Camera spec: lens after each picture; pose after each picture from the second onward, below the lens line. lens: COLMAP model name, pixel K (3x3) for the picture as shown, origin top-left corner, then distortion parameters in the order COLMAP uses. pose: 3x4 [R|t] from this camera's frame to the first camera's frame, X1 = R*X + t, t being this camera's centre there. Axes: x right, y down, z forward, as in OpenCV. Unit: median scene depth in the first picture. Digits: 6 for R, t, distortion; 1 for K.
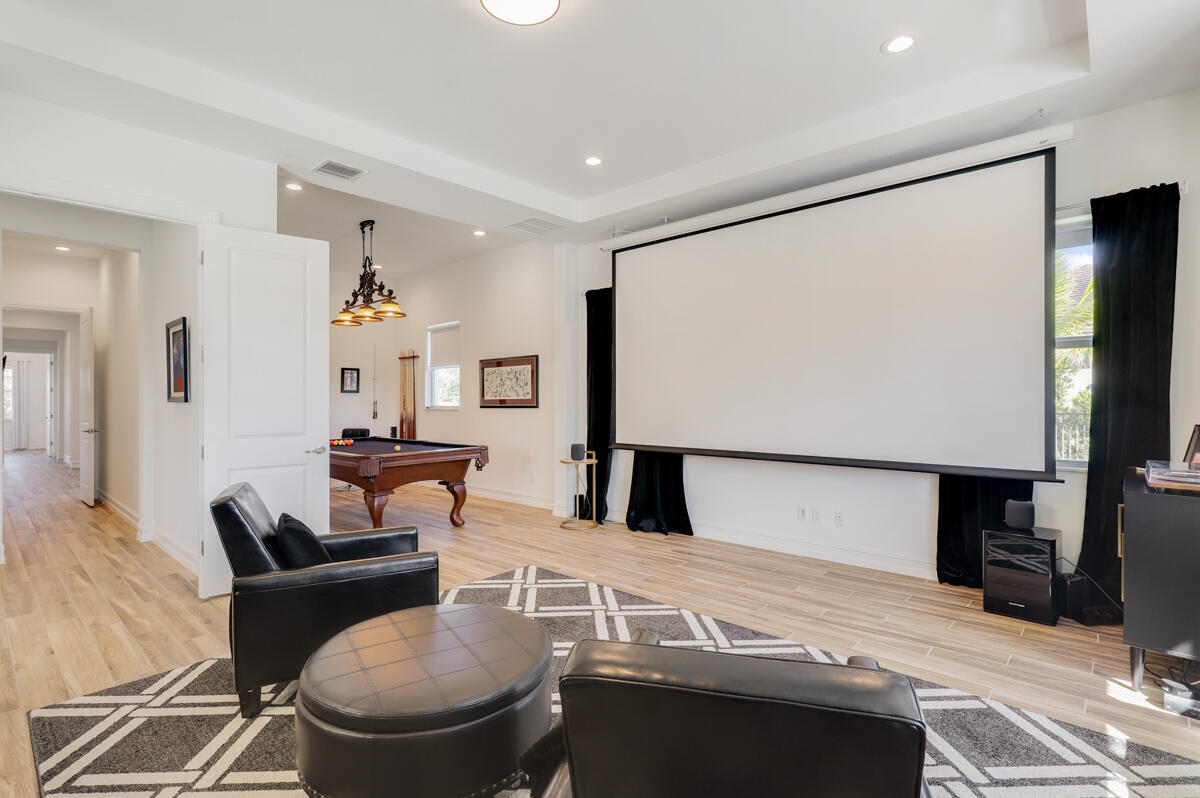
lens RADIAL K [[584.5, 0, 590.6], [0, 584.5, 385.8], [0, 0, 1]] dist [-0.001274, -0.000526]
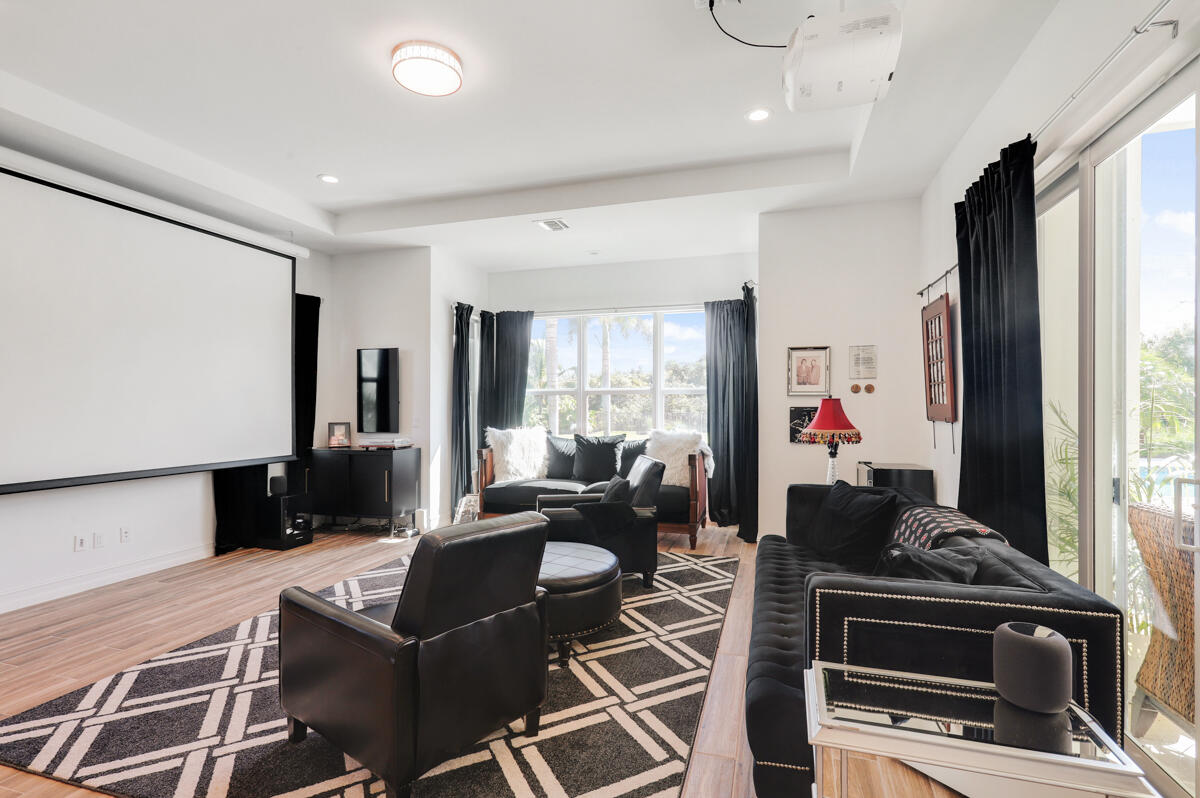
lens RADIAL K [[579.2, 0, 595.5], [0, 579.2, 399.0], [0, 0, 1]] dist [0.004873, 0.000640]
pose [[-0.426928, 0.019490, 0.904076, -0.866691], [-0.008442, 0.999638, -0.025536, 0.020720], [-0.904246, -0.018534, -0.426609, 0.771071]]
